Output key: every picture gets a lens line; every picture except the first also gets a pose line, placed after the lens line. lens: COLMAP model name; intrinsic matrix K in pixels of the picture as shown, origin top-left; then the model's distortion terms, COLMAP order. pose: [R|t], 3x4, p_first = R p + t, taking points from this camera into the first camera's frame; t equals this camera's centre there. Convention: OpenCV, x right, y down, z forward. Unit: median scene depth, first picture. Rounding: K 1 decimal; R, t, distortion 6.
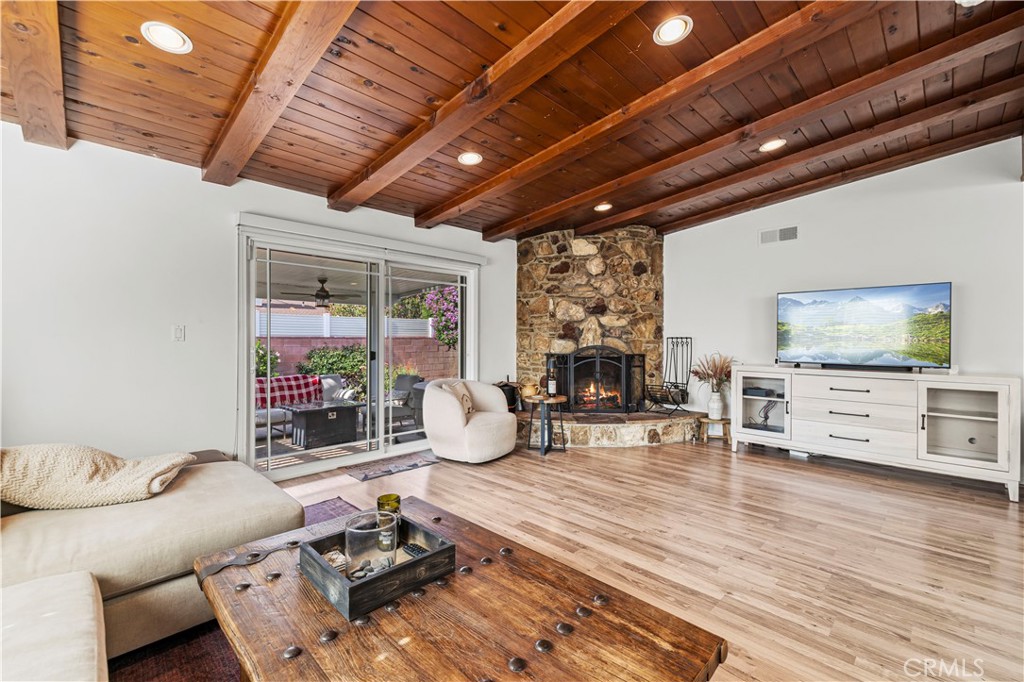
lens RADIAL K [[433.9, 0, 508.1], [0, 433.9, 337.5], [0, 0, 1]] dist [0.003189, 0.000371]
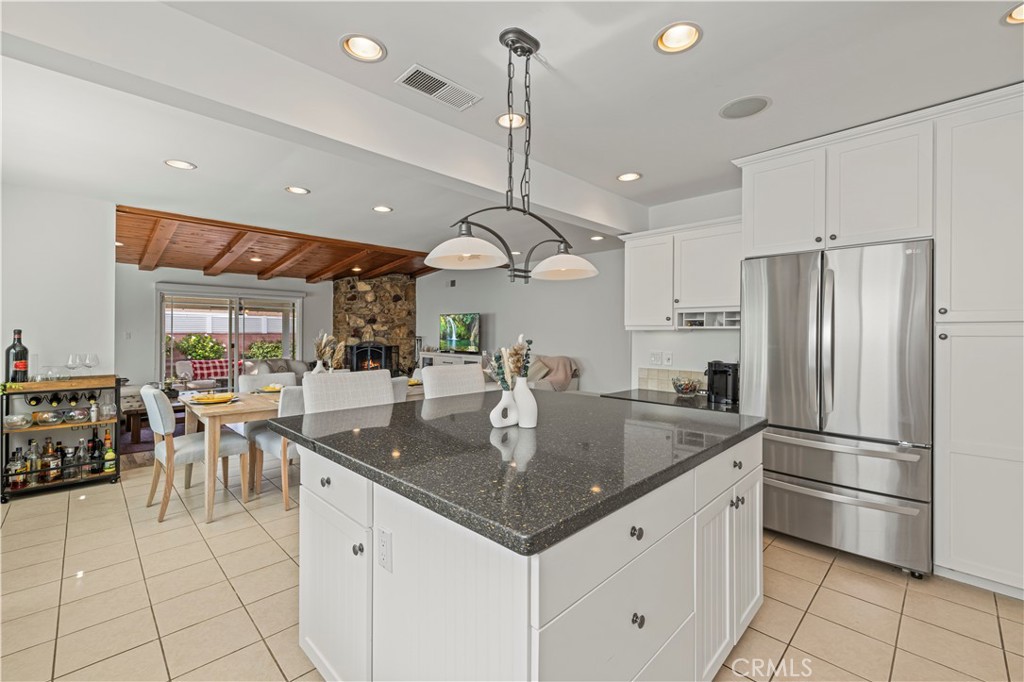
lens RADIAL K [[433.9, 0, 510.4], [0, 433.9, 335.2], [0, 0, 1]] dist [0.003189, 0.000371]
pose [[0.999989, 0.002870, -0.003601, 0.793768], [-0.002832, 0.999940, 0.010593, -0.026400], [0.003632, -0.010583, 0.999937, -0.809215]]
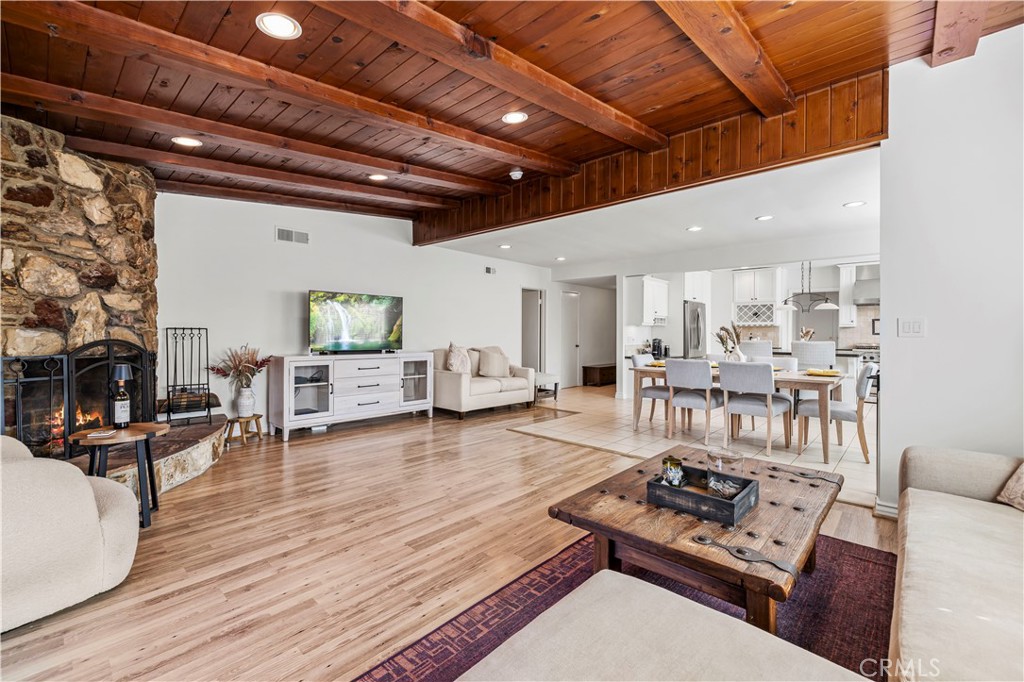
lens RADIAL K [[433.9, 0, 505.1], [0, 433.9, 333.8], [0, 0, 1]] dist [0.003189, 0.000371]
pose [[-0.037380, -0.001521, 0.999300, -0.436642], [-0.008720, 0.999961, 0.001196, 0.004251], [-0.999263, -0.008670, -0.037391, 0.447141]]
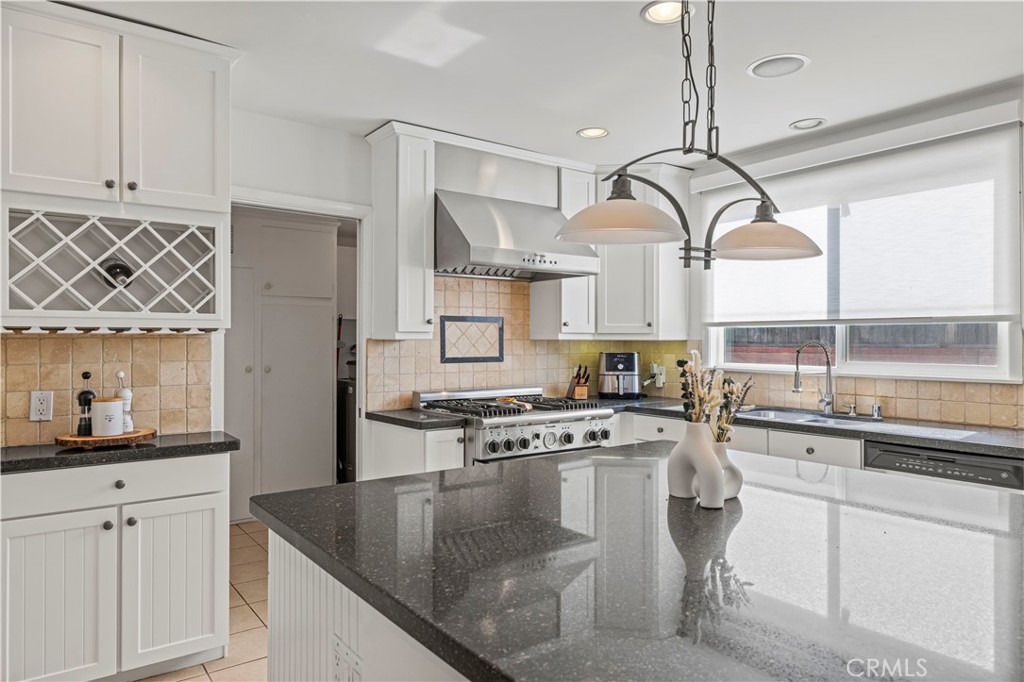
lens RADIAL K [[652.5, 0, 510.9], [0, 652.5, 344.4], [0, 0, 1]] dist [0.006424, 0.000542]
pose [[-0.988996, -0.001516, 0.147934, 0.838213], [-0.000921, 0.999991, 0.004094, -0.027020], [-0.147939, 0.003912, -0.988989, -0.149001]]
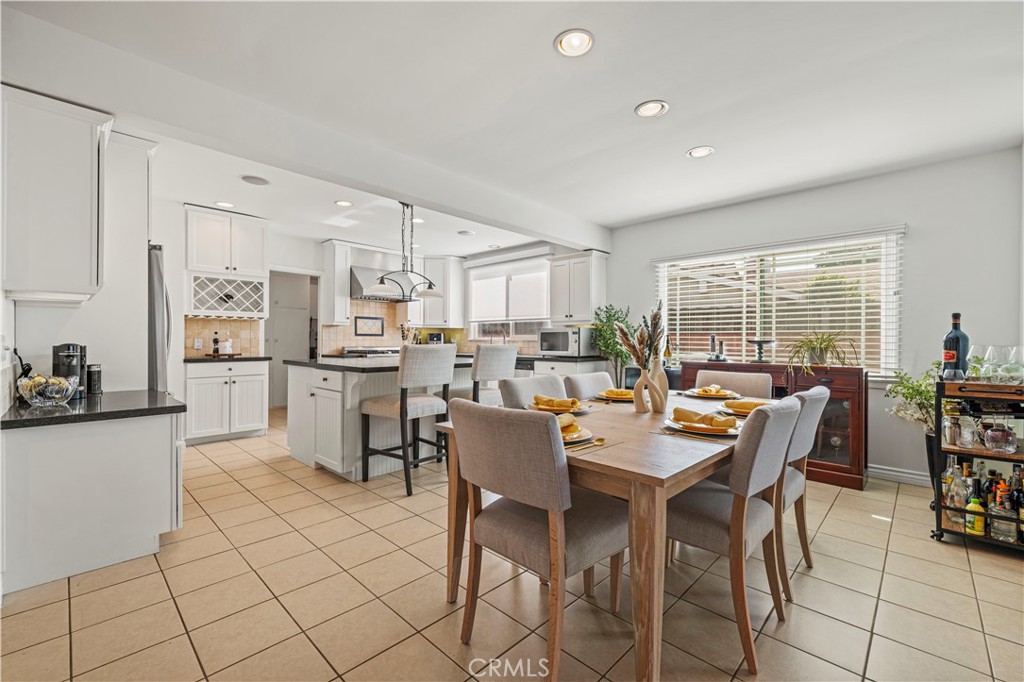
lens RADIAL K [[433.9, 0, 511.3], [0, 433.9, 345.5], [0, 0, 1]] dist [0.003189, 0.000371]
pose [[-0.999757, -0.004739, -0.021506, 0.616898], [-0.004897, 0.999962, 0.007265, 0.013806], [0.021471, 0.007368, -0.999742, 0.344133]]
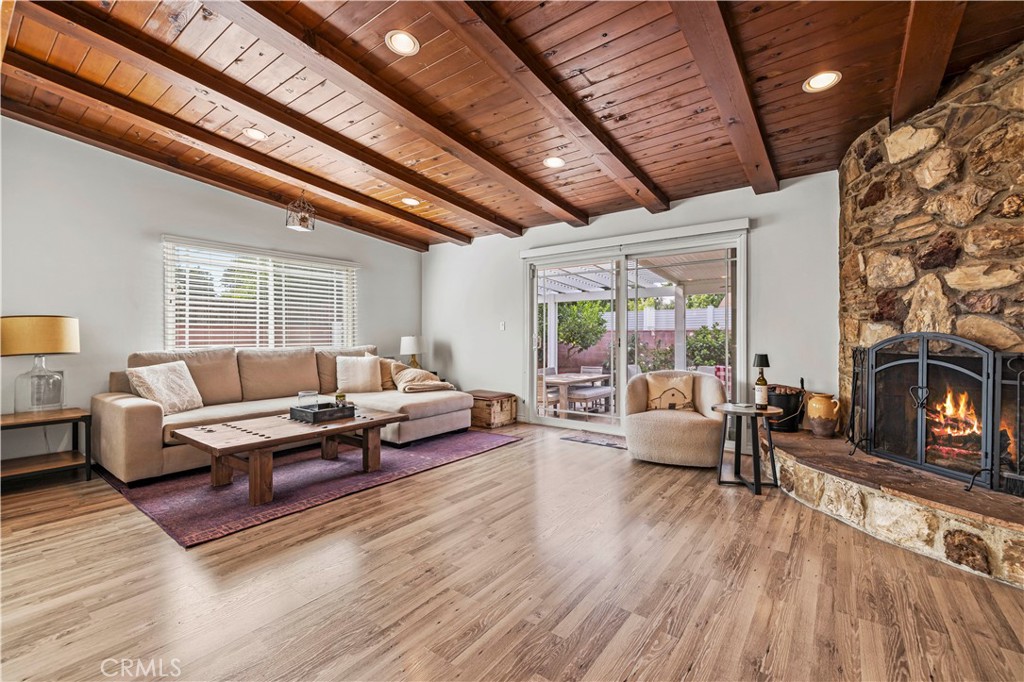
lens RADIAL K [[433.9, 0, 504.7], [0, 433.9, 334.7], [0, 0, 1]] dist [0.003189, 0.000371]
pose [[0.131849, -0.004622, -0.991259, 0.622506], [0.005807, 0.999976, -0.003890, 0.019501], [0.991253, -0.005243, 0.131872, 0.458136]]
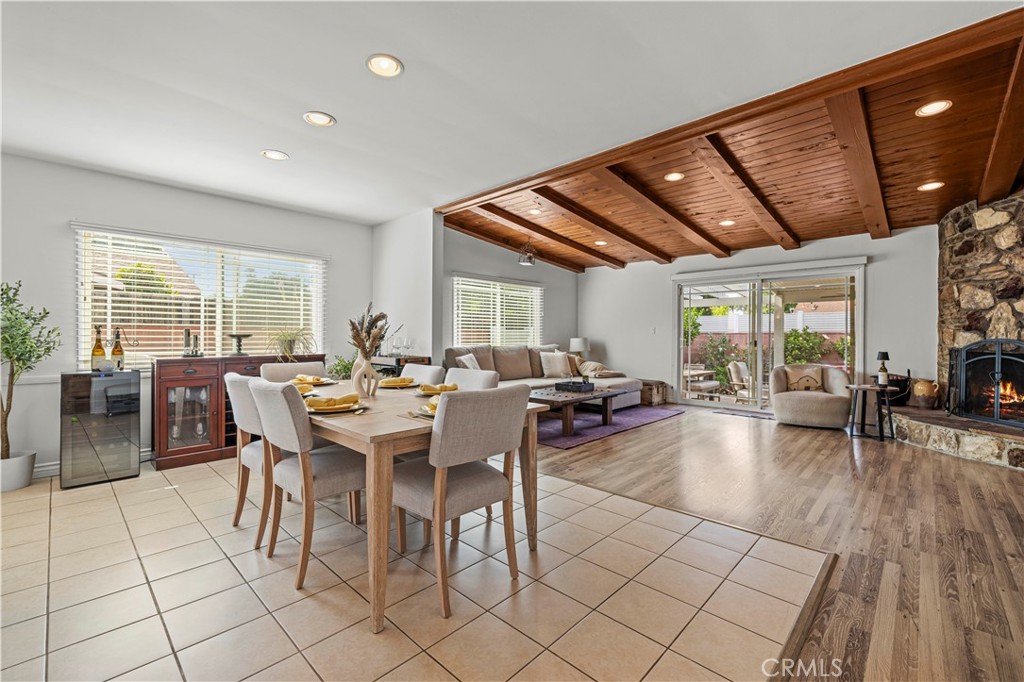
lens RADIAL K [[433.9, 0, 504.4], [0, 433.9, 335.0], [0, 0, 1]] dist [0.003189, 0.000371]
pose [[0.022762, -0.003548, -0.999735, 0.970195], [0.001263, 0.999993, -0.003520, 0.012655], [0.999740, -0.001183, 0.022766, 0.073405]]
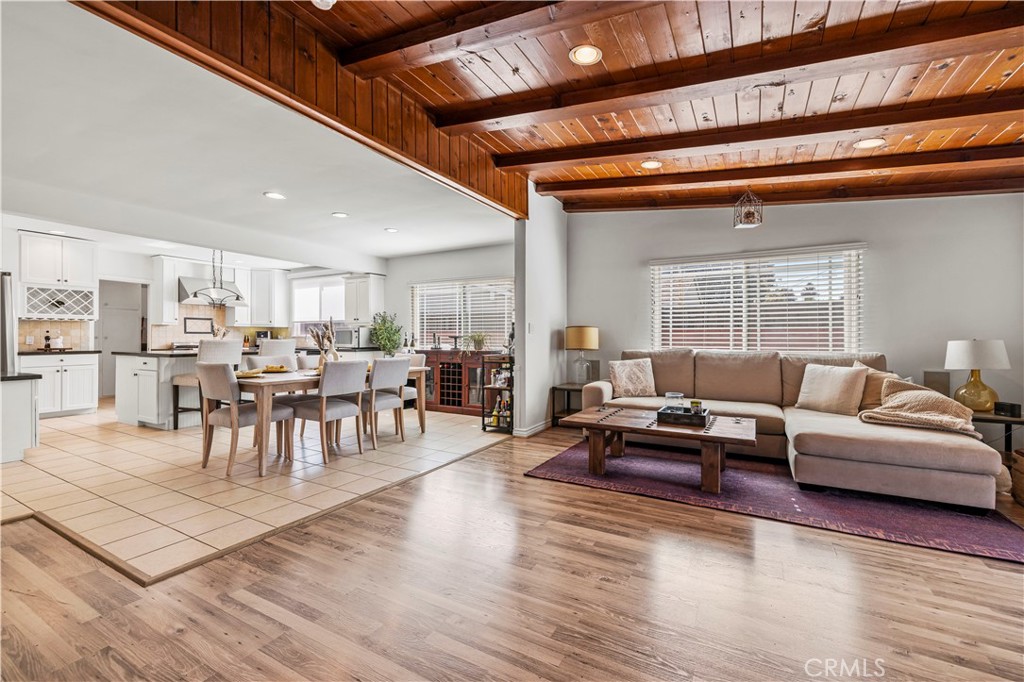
lens RADIAL K [[433.9, 0, 511.2], [0, 433.9, 339.0], [0, 0, 1]] dist [0.003189, 0.000371]
pose [[-0.962634, -0.000497, -0.270804, 0.359201], [-0.000481, 1.000000, -0.000126, 0.016098], [0.270804, 0.000009, -0.962635, 0.840892]]
